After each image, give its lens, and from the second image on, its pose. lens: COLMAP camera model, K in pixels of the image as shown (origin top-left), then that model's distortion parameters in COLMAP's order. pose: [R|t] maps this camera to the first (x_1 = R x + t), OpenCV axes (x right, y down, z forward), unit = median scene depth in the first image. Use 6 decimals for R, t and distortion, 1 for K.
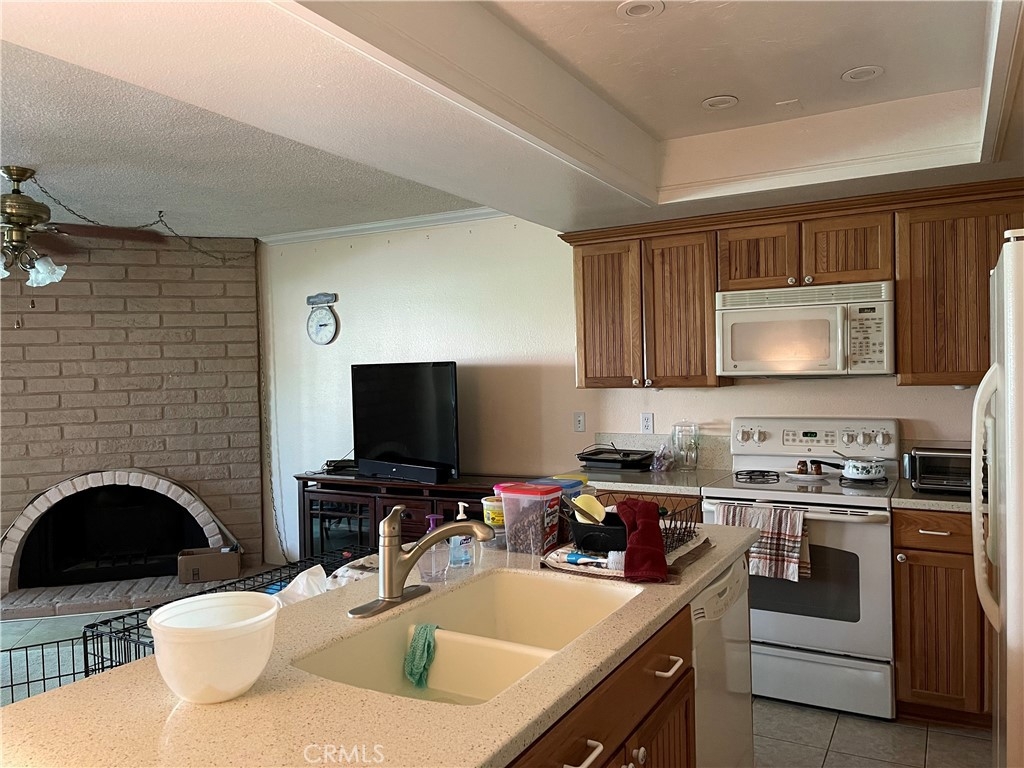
lens RADIAL K [[766.5, 0, 513.5], [0, 766.5, 386.6], [0, 0, 1]] dist [0.015329, -0.000692]
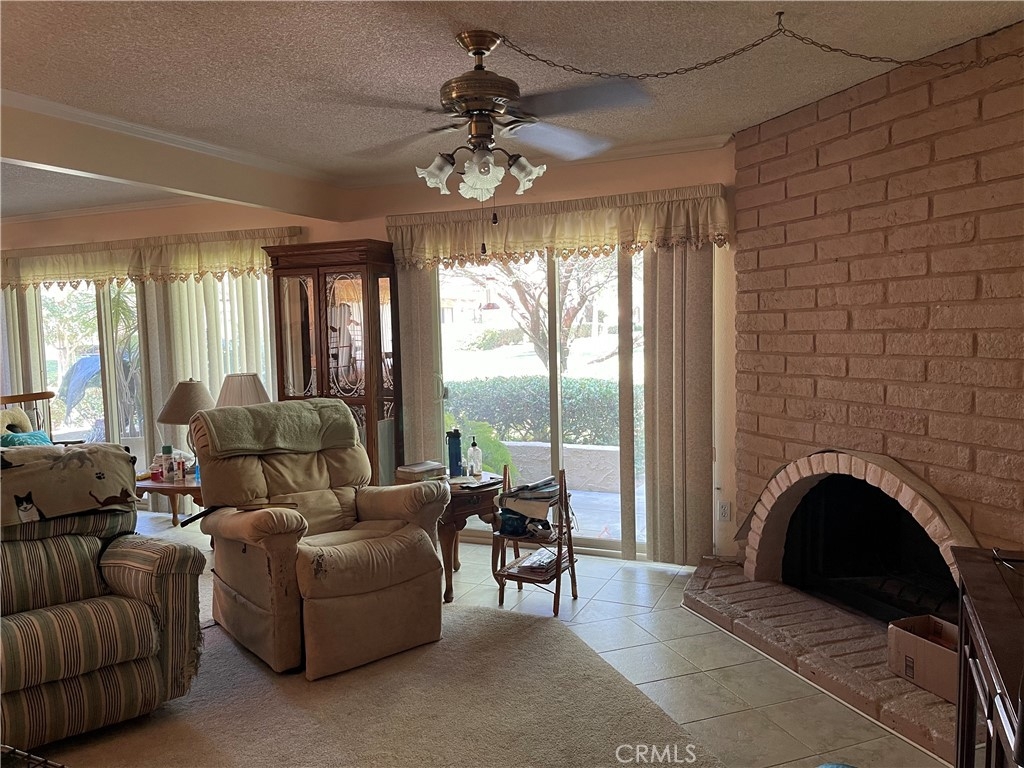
lens RADIAL K [[766.5, 0, 512.2], [0, 766.5, 384.5], [0, 0, 1]] dist [0.015329, -0.000692]
pose [[0.099394, 0.095855, -0.990420, 0.086135], [0.004023, 0.995302, 0.096732, -0.012789], [0.995040, -0.013599, 0.098541, 0.641688]]
